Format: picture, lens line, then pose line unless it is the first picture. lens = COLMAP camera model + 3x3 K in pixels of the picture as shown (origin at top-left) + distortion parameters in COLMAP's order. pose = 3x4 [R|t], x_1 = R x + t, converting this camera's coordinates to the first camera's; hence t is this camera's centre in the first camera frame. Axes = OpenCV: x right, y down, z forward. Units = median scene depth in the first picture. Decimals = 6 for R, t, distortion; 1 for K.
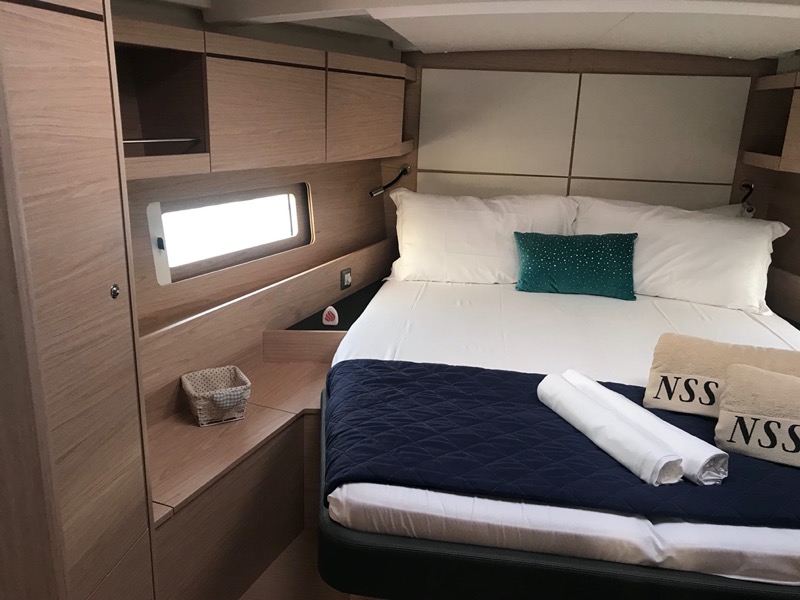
lens RADIAL K [[663.4, 0, 400.0], [0, 663.4, 300.0], [0, 0, 1]] dist [0.080313, -0.134585]
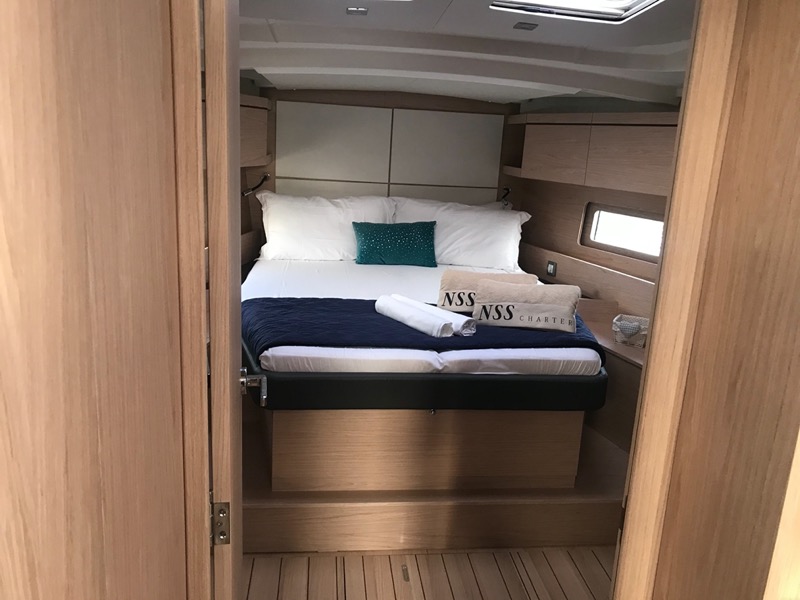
lens RADIAL K [[663.4, 0, 400.0], [0, 663.4, 300.0], [0, 0, 1]] dist [0.080313, -0.134585]
pose [[0.967073, -0.041783, 0.251047, -0.087988], [0.048720, 0.998582, -0.021477, 0.097657], [-0.249794, 0.033001, 0.967736, -0.363811]]
